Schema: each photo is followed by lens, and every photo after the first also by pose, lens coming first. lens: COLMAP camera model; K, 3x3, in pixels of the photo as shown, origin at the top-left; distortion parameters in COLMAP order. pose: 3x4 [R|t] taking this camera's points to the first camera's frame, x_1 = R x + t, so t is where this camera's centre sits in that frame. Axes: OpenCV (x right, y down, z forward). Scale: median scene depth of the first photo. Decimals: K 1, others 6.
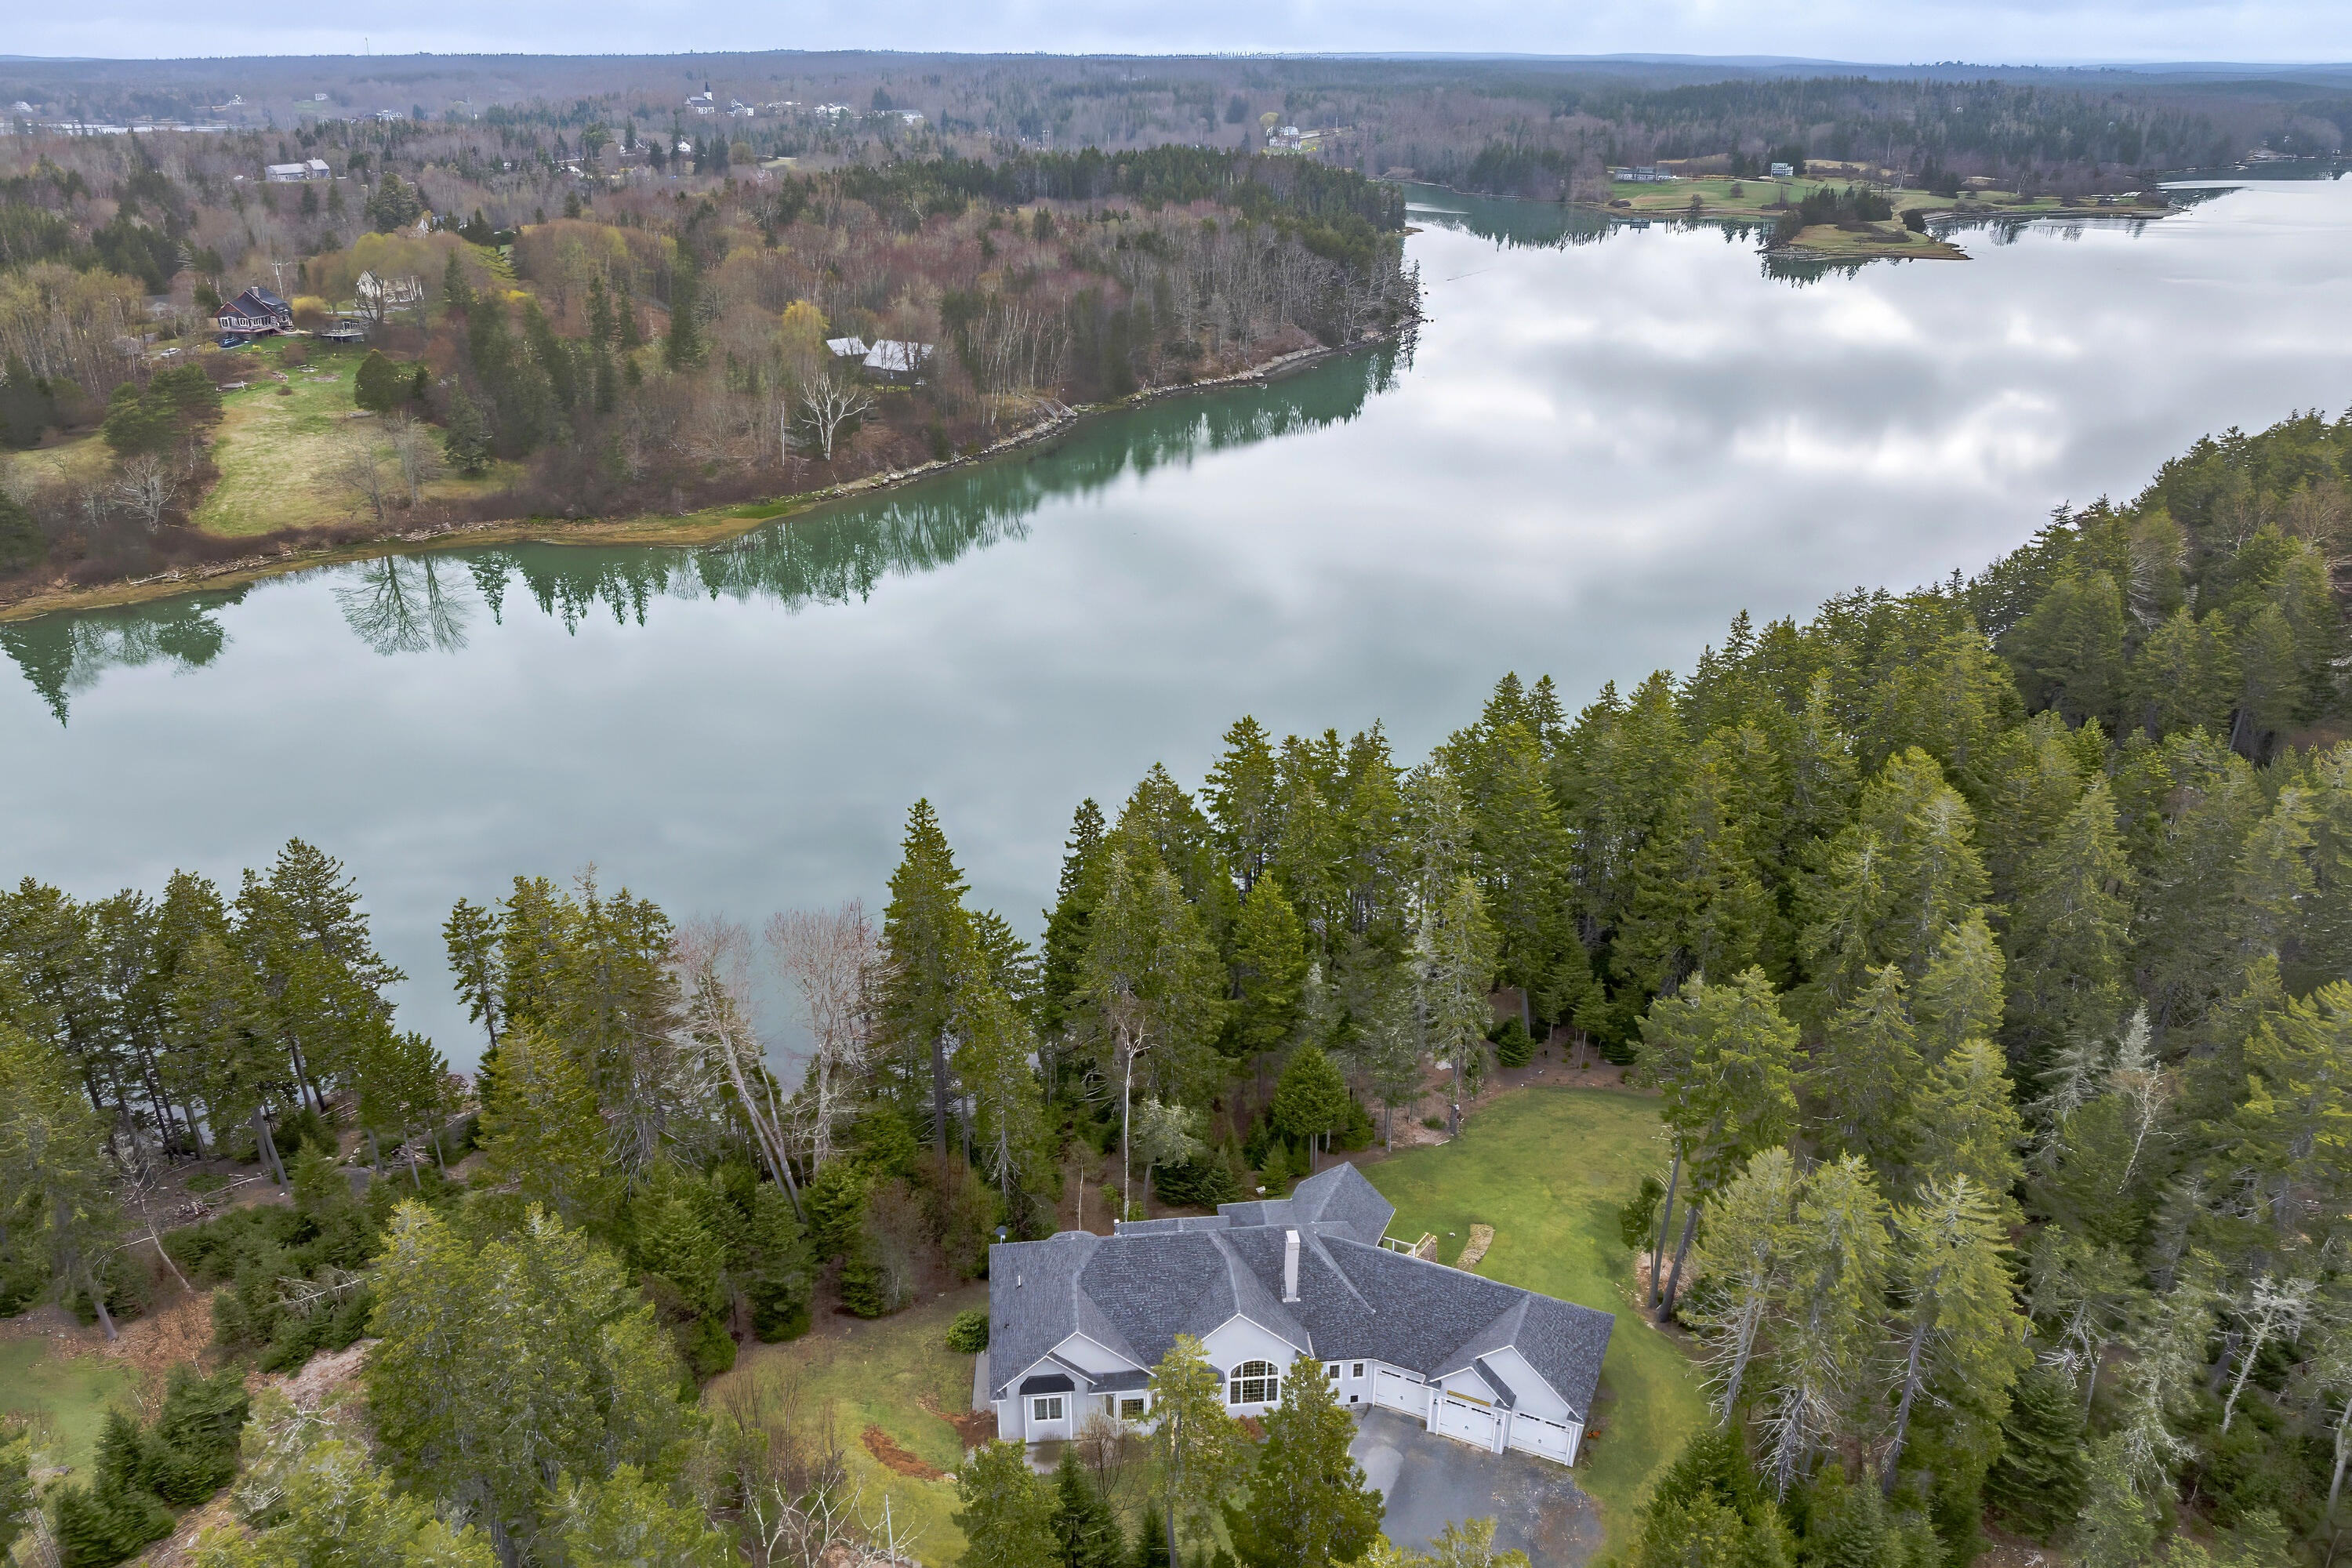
lens RADIAL K [[1629.0, 0, 1182.7], [0, 1629.0, 789.8], [0, 0, 1]] dist [-0.019403, -0.005536]
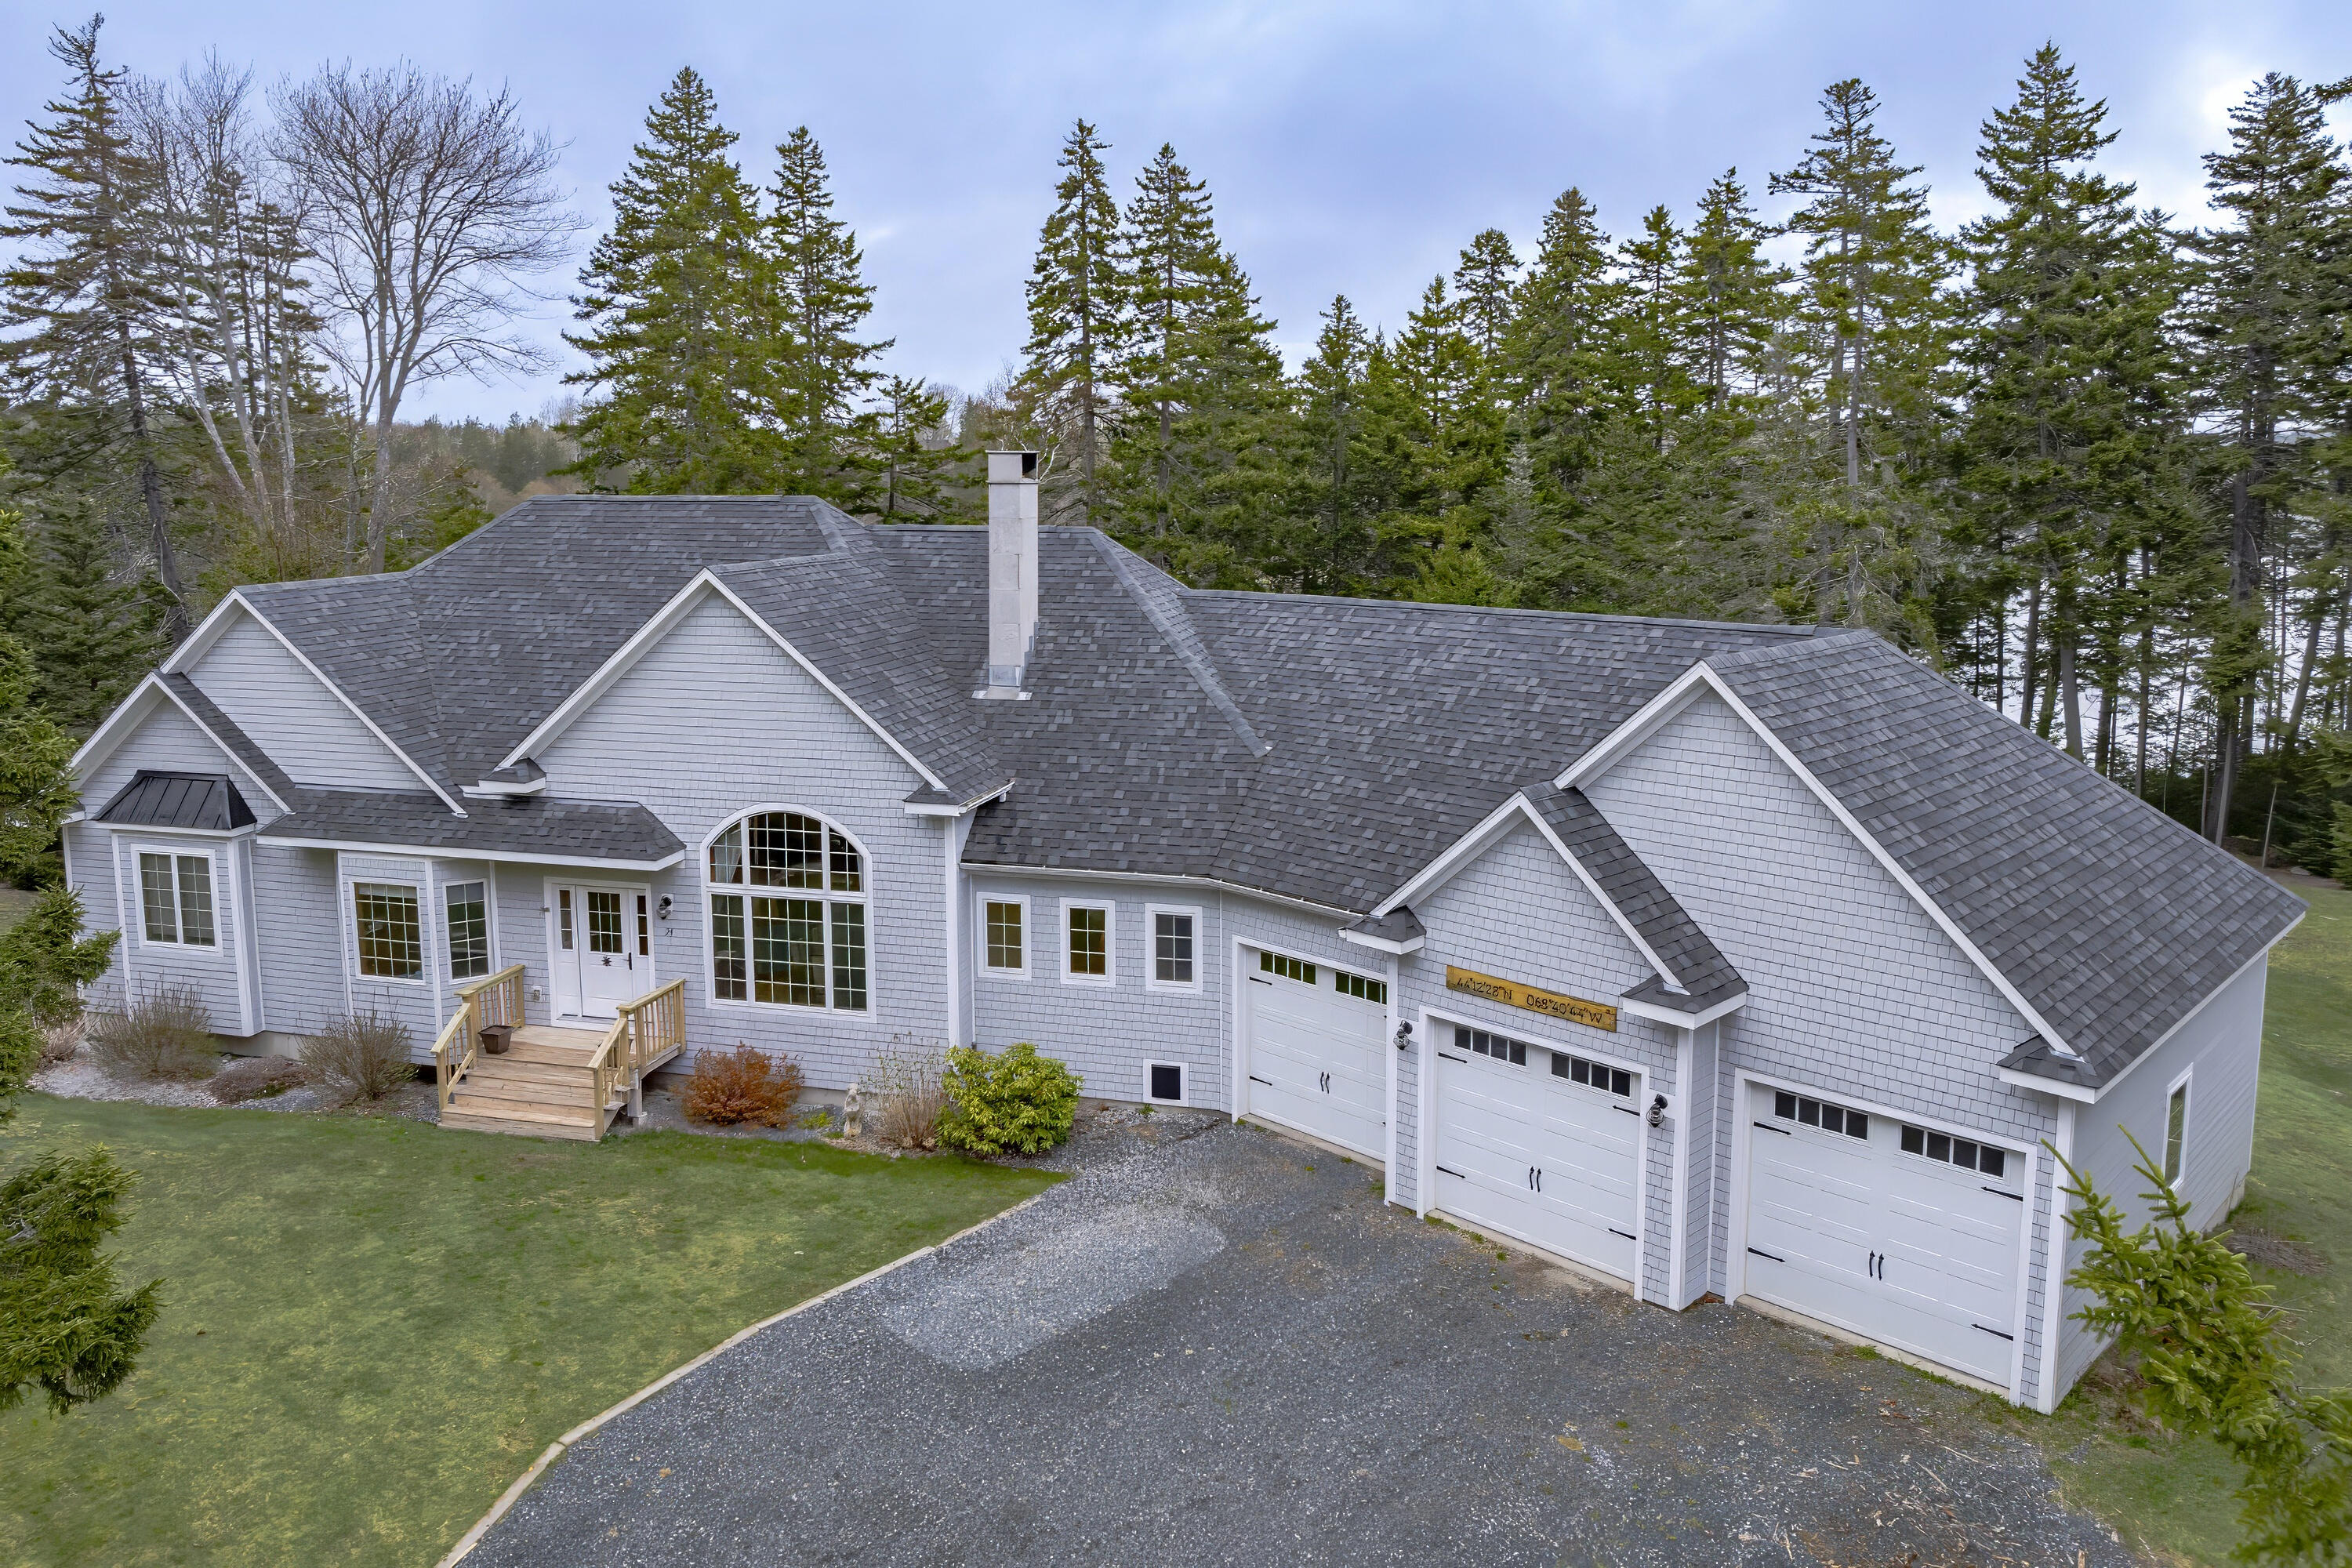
lens RADIAL K [[1621.7, 0, 1179.9], [0, 1621.7, 712.6], [0, 0, 1]] dist [-0.010567, -0.002937]
pose [[0.935387, 0.045733, -0.350656, 0.054634], [-0.138719, 0.959576, -0.244889, 0.105111], [0.325281, 0.277709, 0.903919, 0.204645]]
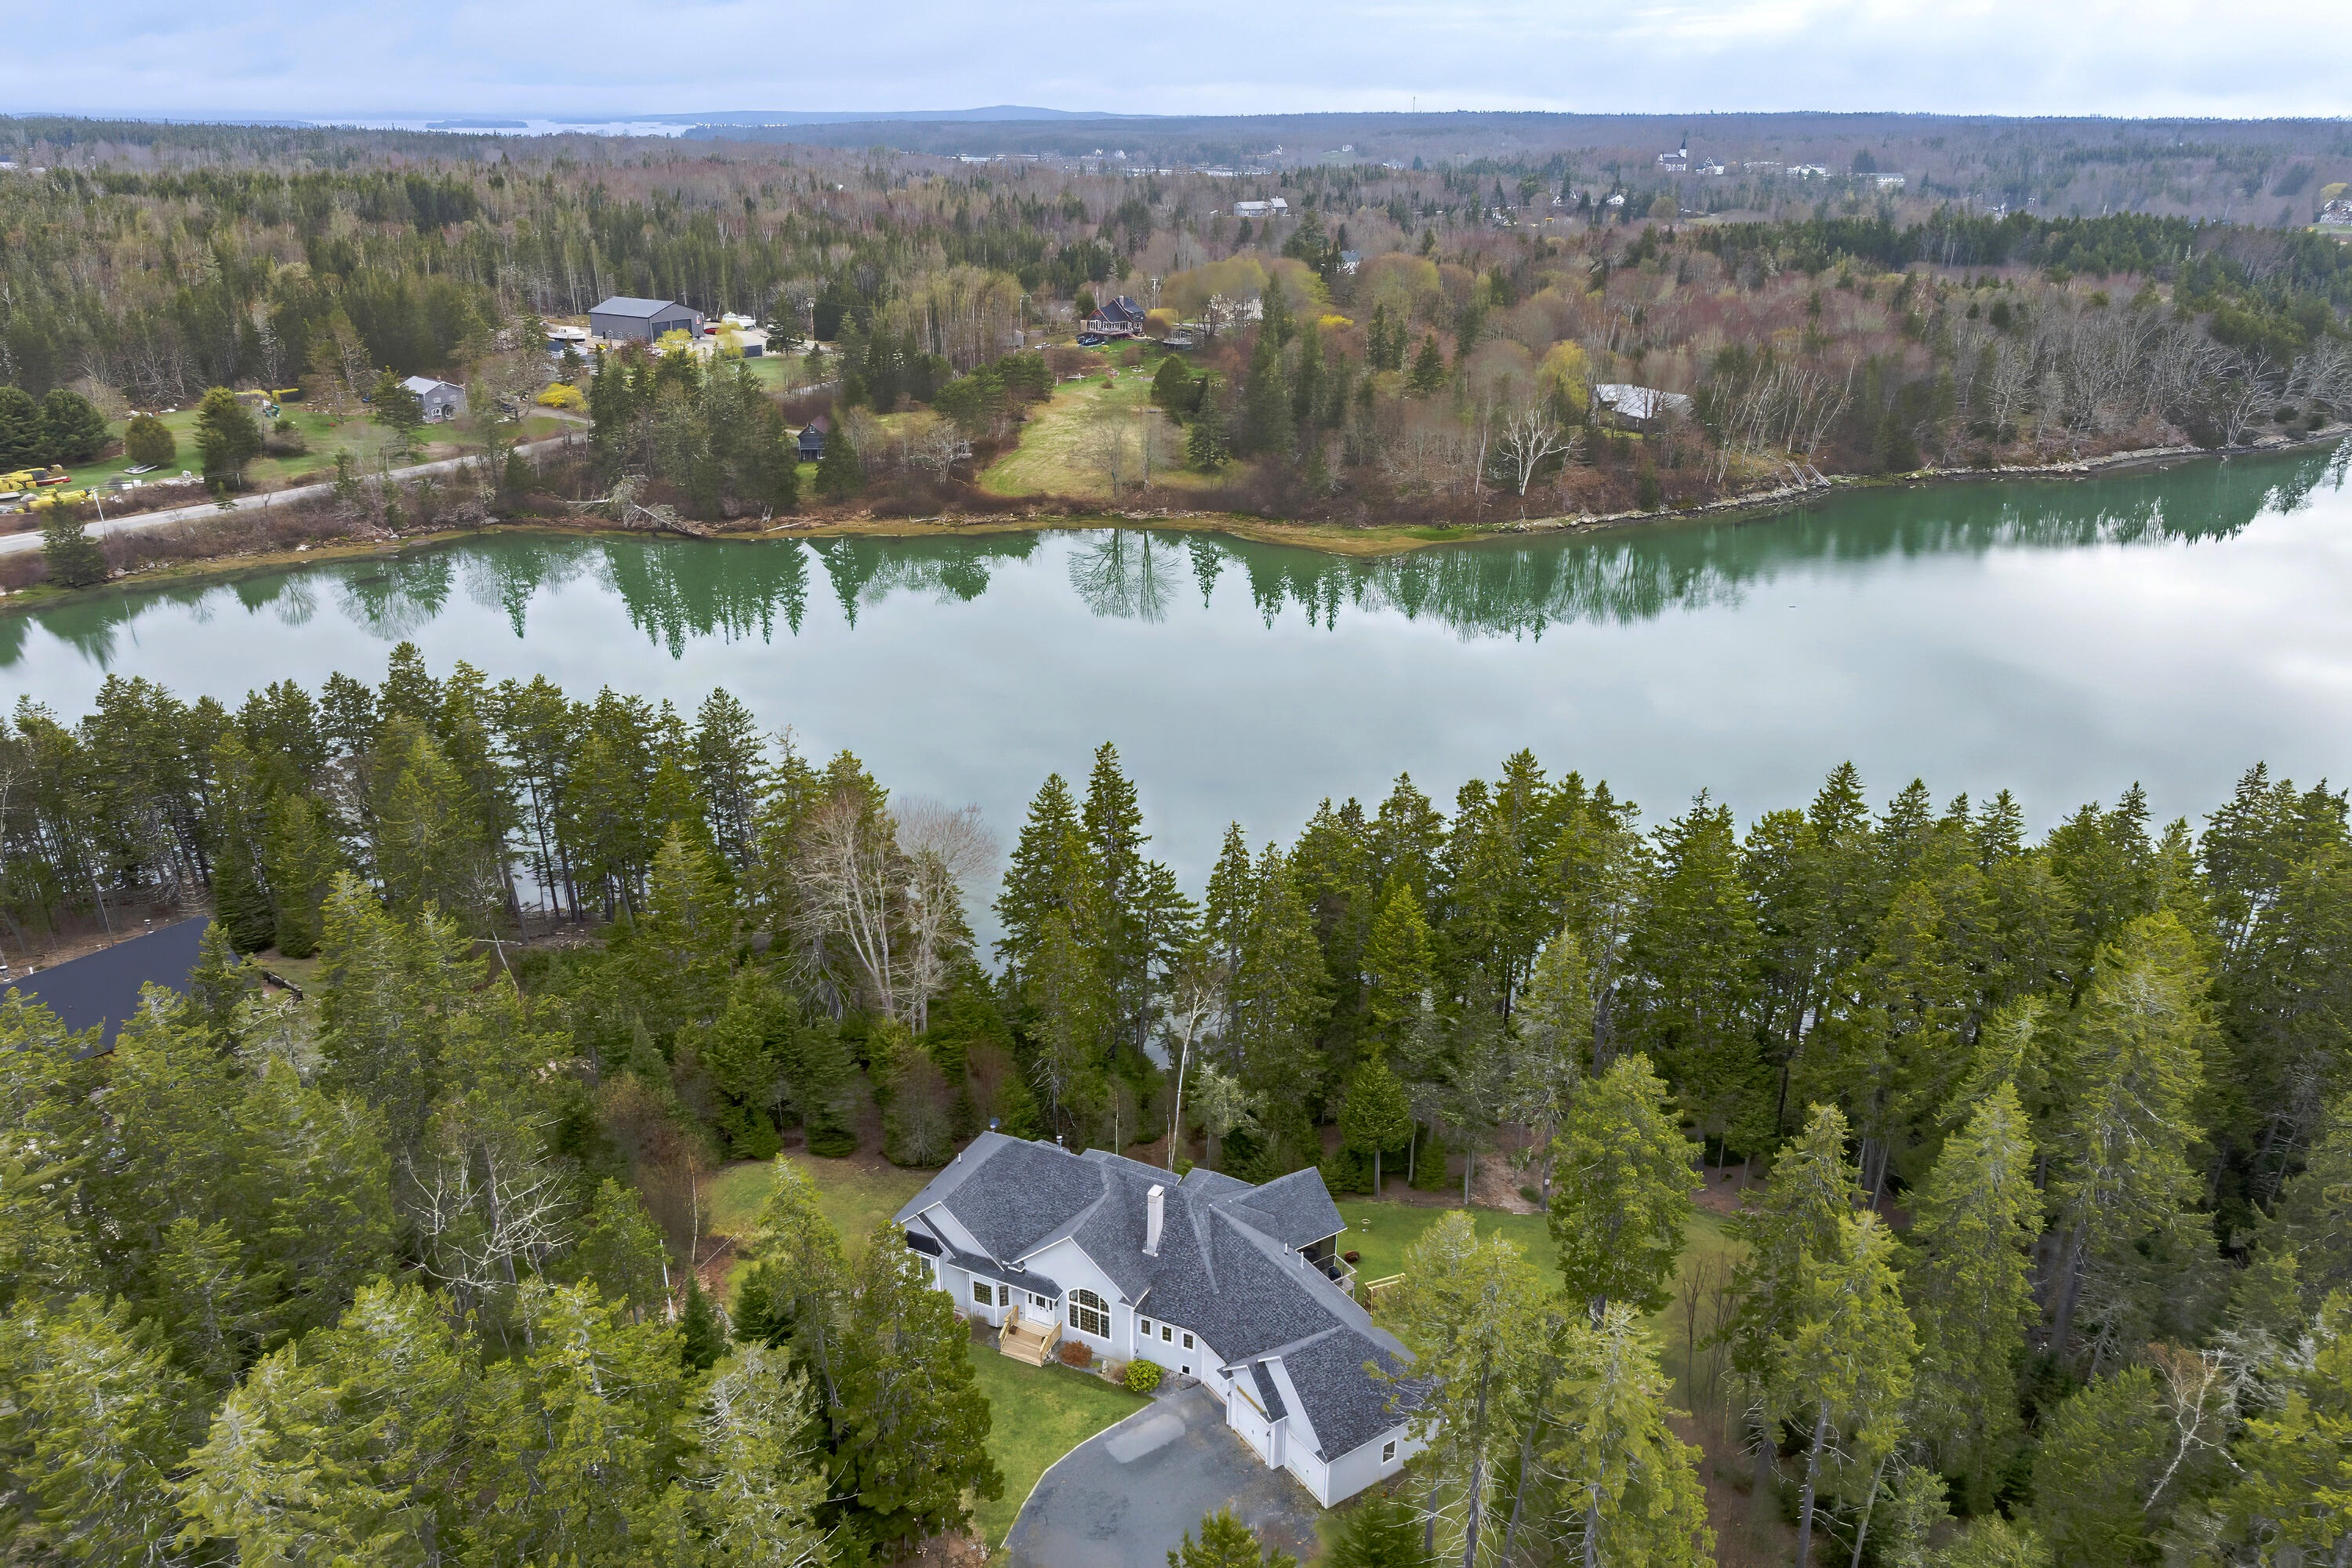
lens RADIAL K [[1627.0, 0, 1185.5], [0, 1627.0, 872.8], [0, 0, 1]] dist [-0.019733, -0.002207]
pose [[0.848372, 0.222814, -0.480227, 0.143004], [-0.217103, 0.973759, 0.068266, 0.001943], [0.482836, 0.046343, 0.874483, 0.029458]]
